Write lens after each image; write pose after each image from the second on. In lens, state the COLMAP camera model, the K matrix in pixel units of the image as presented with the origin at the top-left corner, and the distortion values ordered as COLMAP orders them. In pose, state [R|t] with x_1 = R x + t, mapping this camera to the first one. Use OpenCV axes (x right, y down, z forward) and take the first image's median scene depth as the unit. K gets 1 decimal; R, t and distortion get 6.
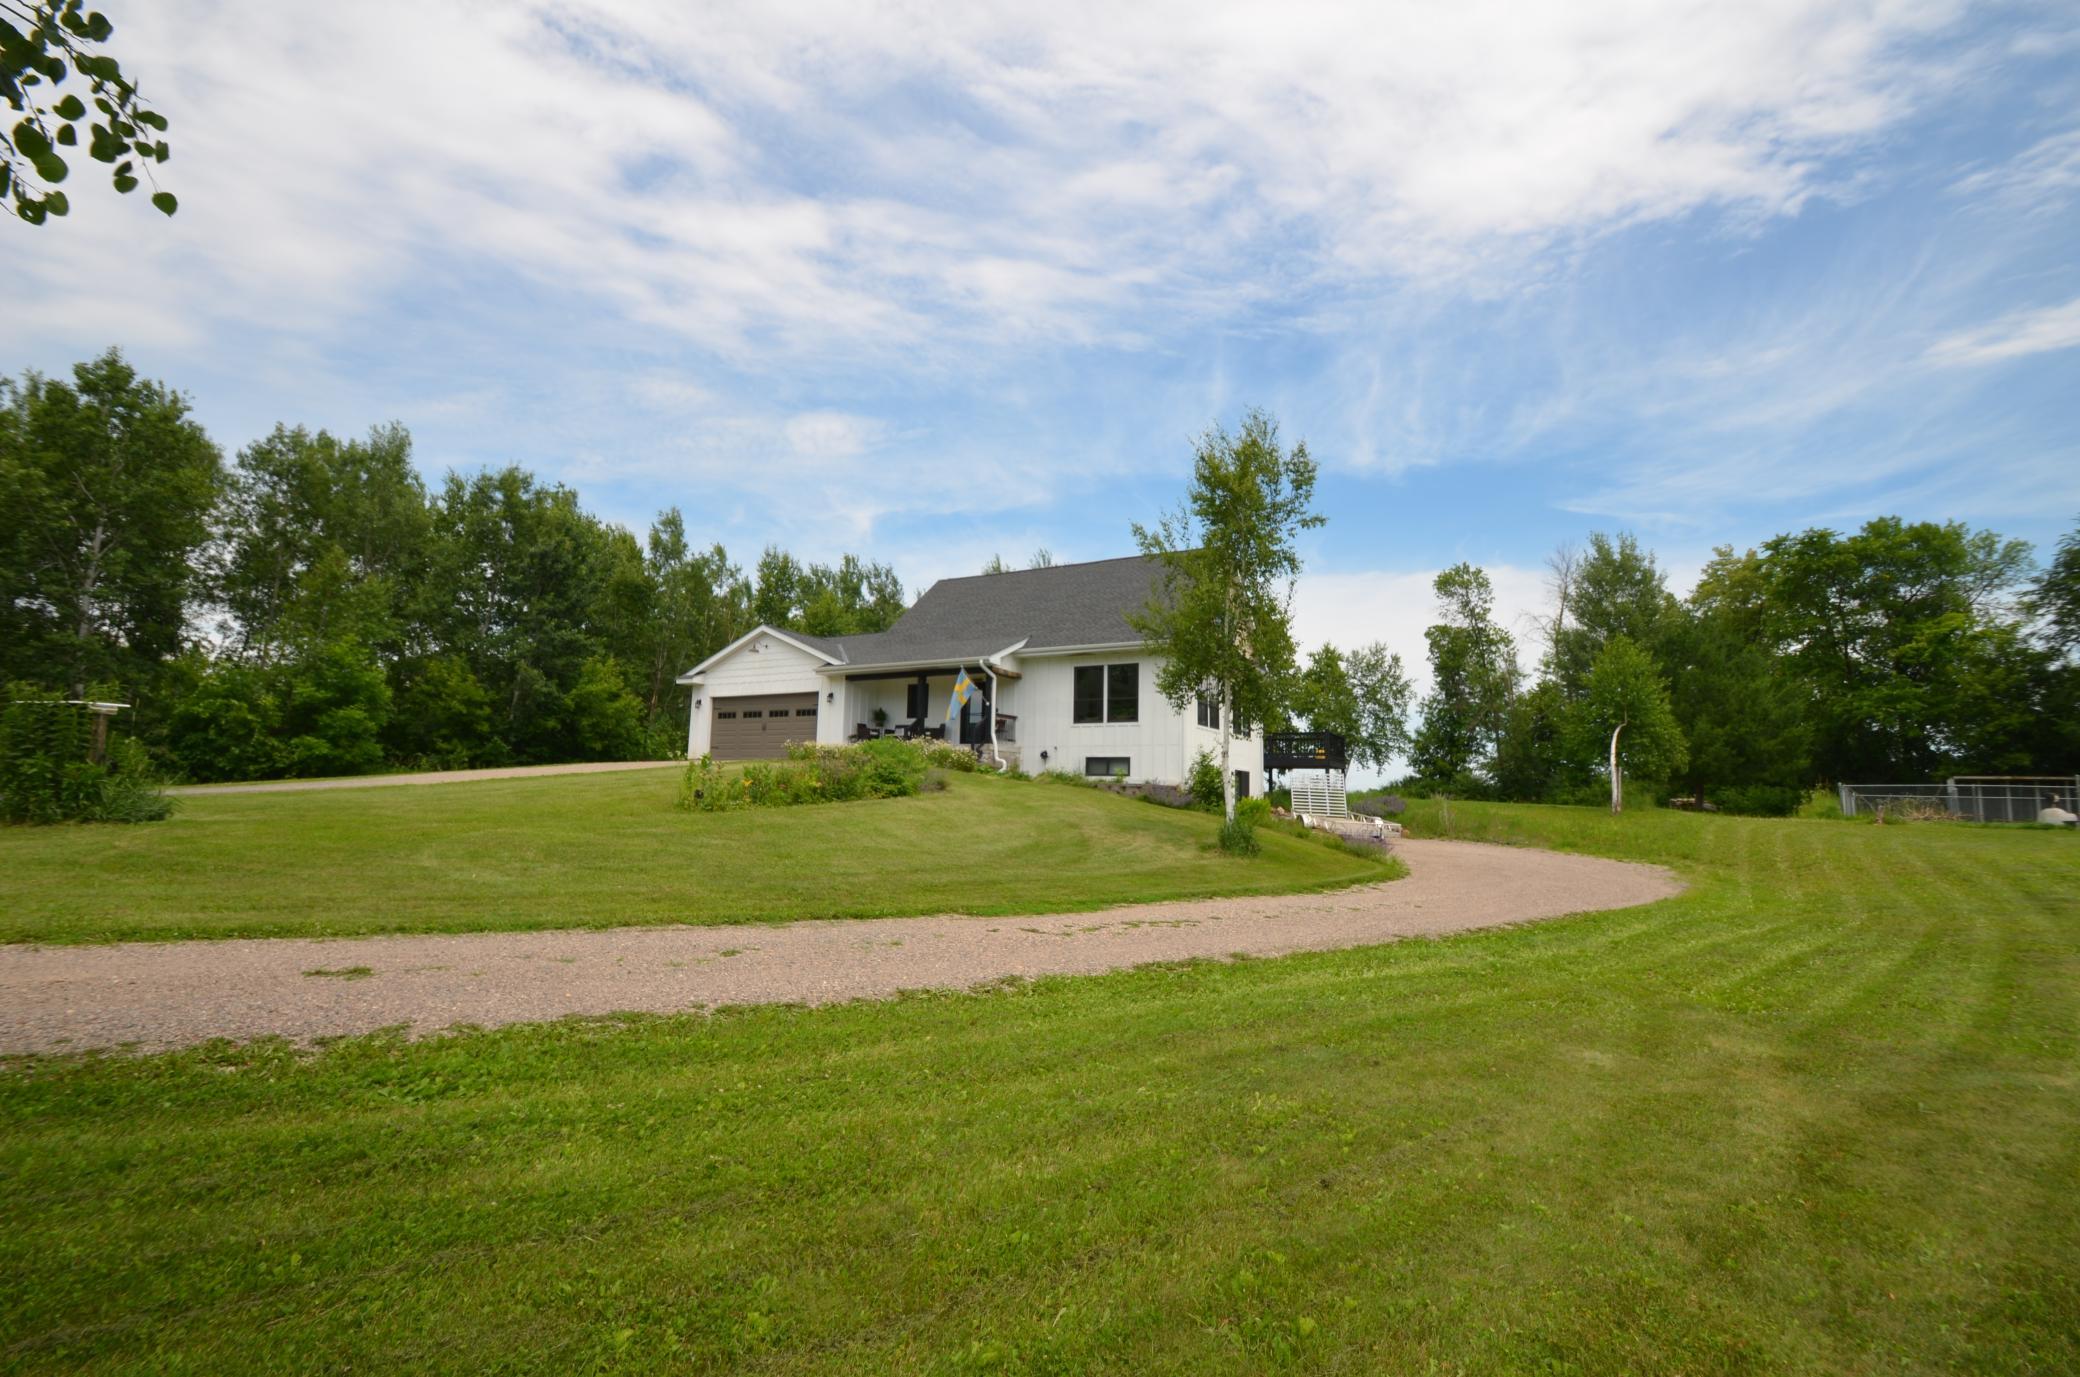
lens RADIAL K [[951.1, 0, 1032.5], [0, 951.1, 730.2], [0, 0, 1]] dist [-0.001482, -0.000710]
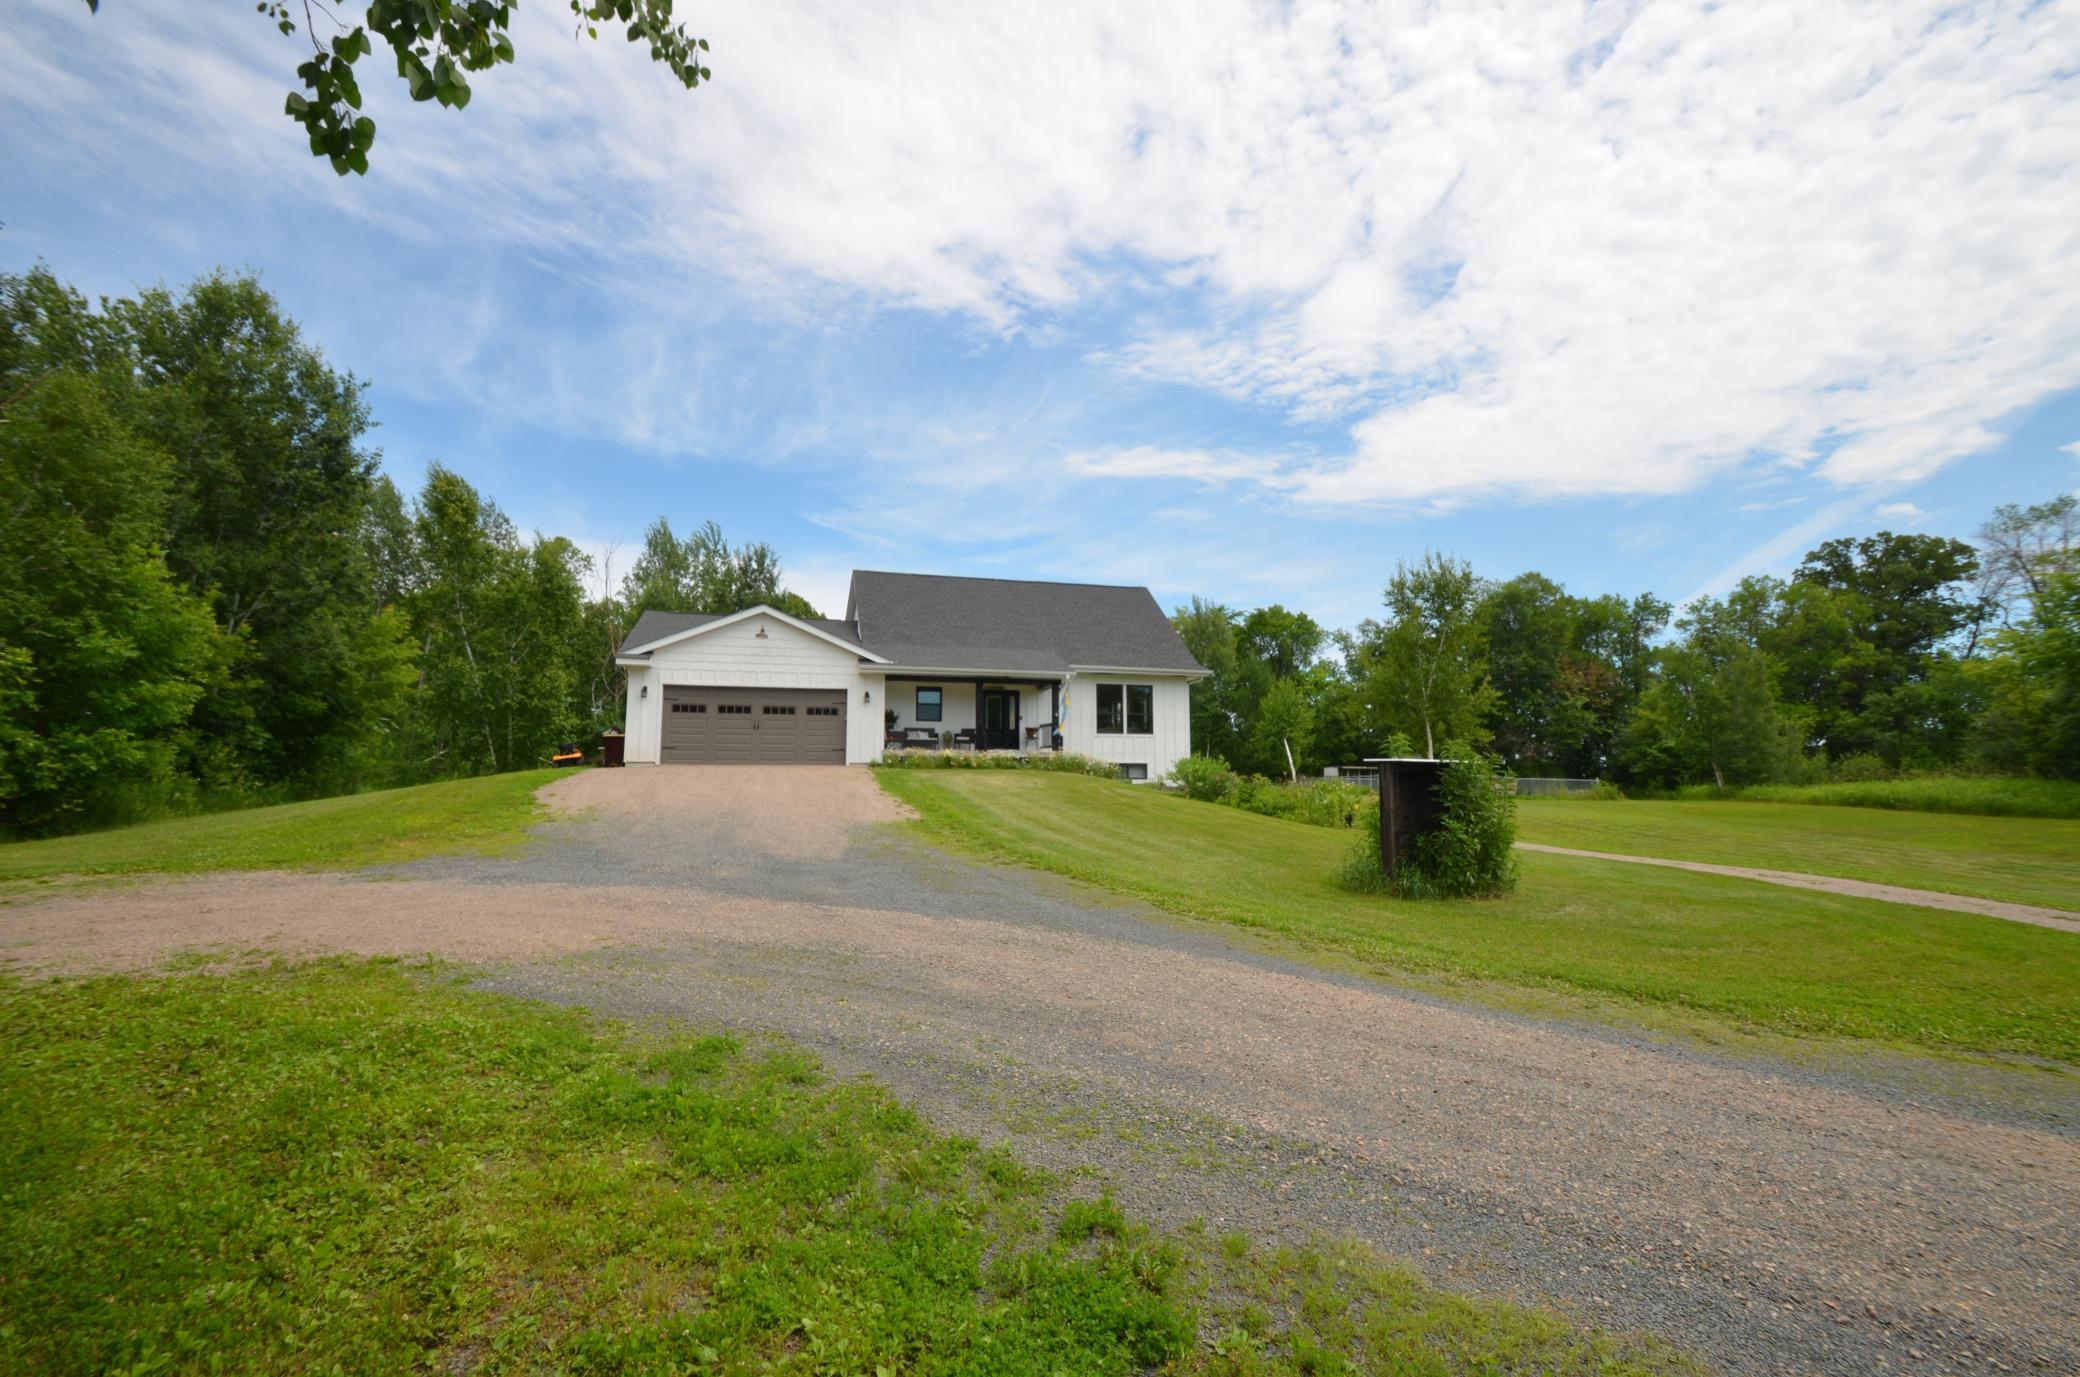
lens RADIAL K [[935.6, 0, 1040.0], [0, 935.6, 688.5], [0, 0, 1]] dist [0.002150, 0.000138]
pose [[0.694210, 0.051841, 0.717903, -0.678346], [-0.038488, 0.998650, -0.034896, -0.016235], [-0.718743, -0.003405, 0.695268, 0.226916]]
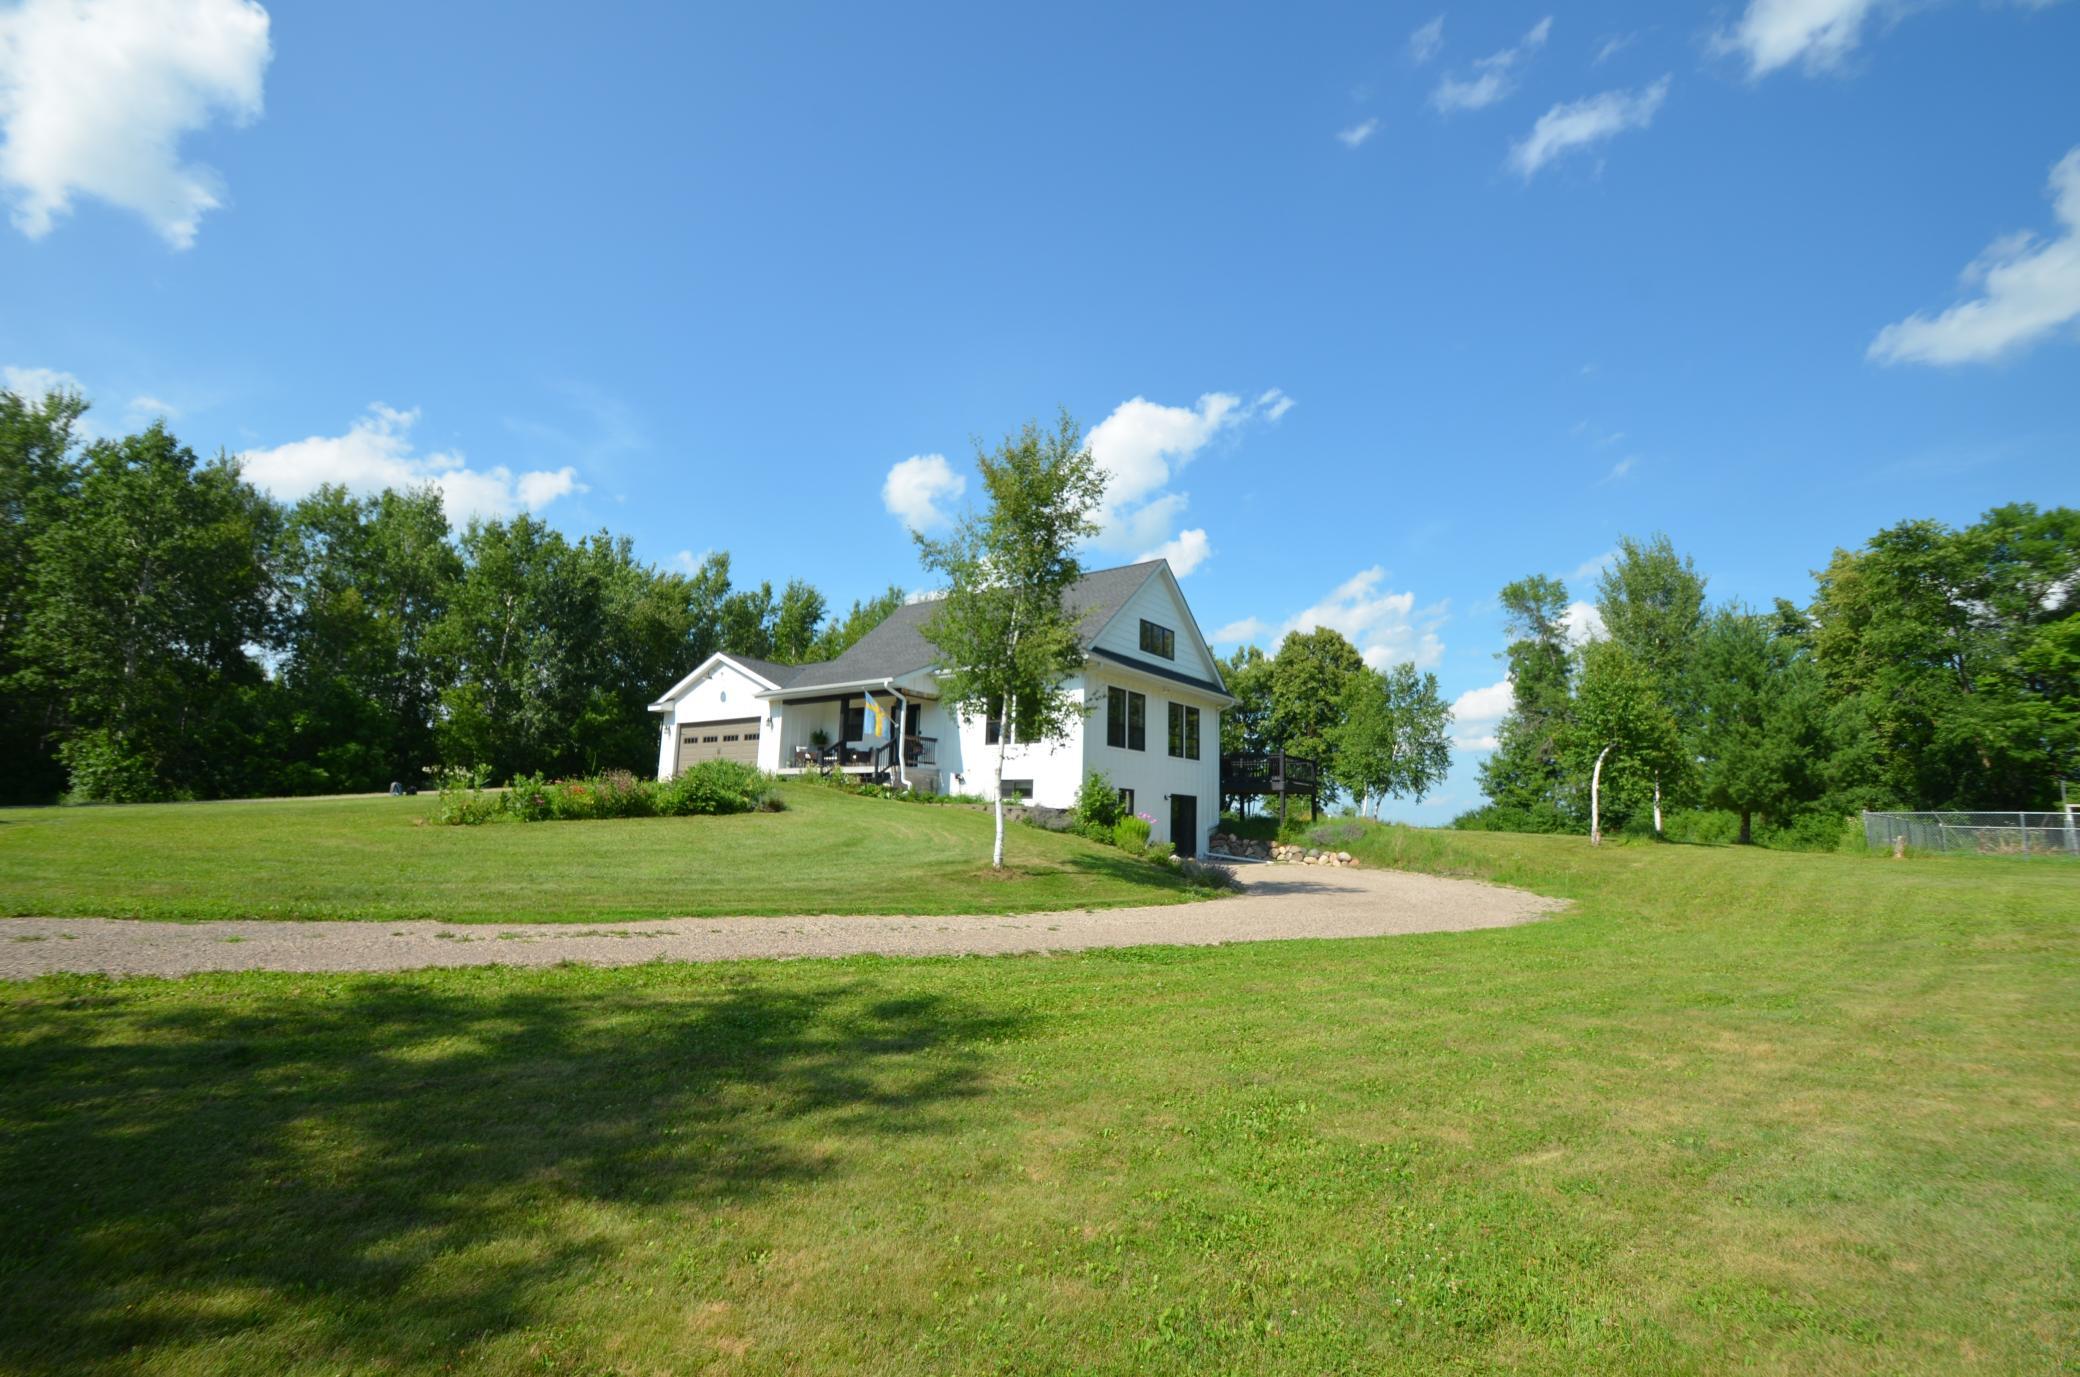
lens RADIAL K [[951.1, 0, 1032.5], [0, 951.1, 730.2], [0, 0, 1]] dist [-0.001482, -0.000710]
pose [[0.988070, -0.006917, -0.153849, 0.201499], [0.001865, 0.999455, -0.032957, 0.007834], [0.153993, 0.032277, 0.987545, 0.036640]]
